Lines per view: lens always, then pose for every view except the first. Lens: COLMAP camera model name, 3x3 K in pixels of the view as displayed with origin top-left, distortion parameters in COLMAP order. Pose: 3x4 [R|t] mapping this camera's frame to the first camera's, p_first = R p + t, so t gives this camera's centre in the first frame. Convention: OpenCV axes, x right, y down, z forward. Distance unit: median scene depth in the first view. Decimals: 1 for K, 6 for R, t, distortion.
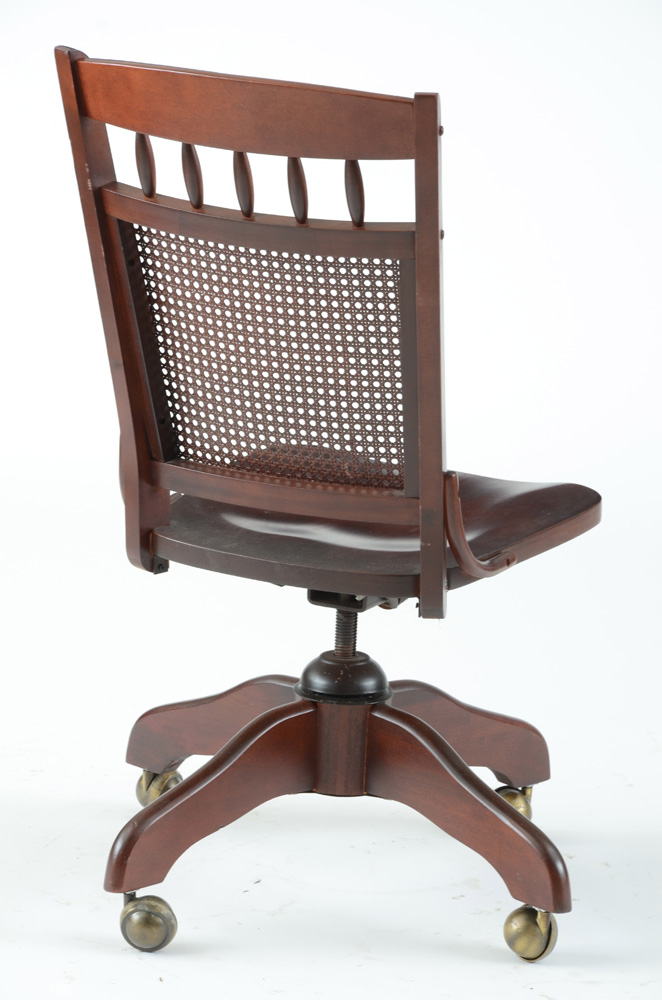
lens RADIAL K [[4212.2, 0, 331.0], [0, 4212.2, 500.0], [0, 0, 1]] dist [1.562510, -0.686915]
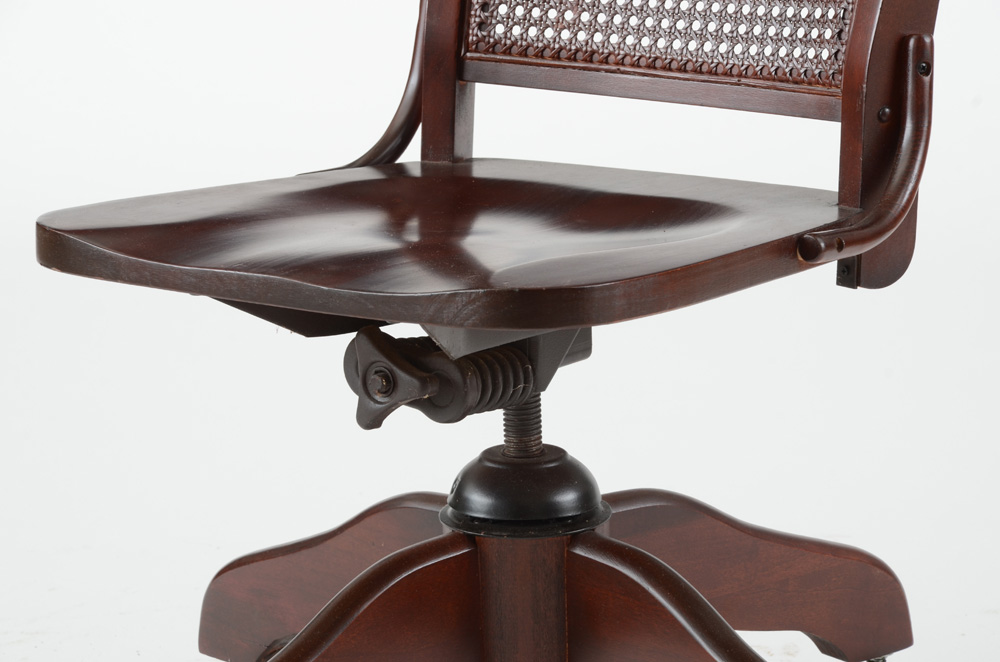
lens RADIAL K [[4410.3, 0, 500.0], [0, 4410.3, 331.0], [0, 0, 1]] dist [1.847689, -3.137371]
pose [[0.995274, -0.057011, -0.078615, 0.048805], [0.057268, 0.998358, 0.001019, 0.019384], [0.078428, -0.005517, 0.996905, 0.395604]]
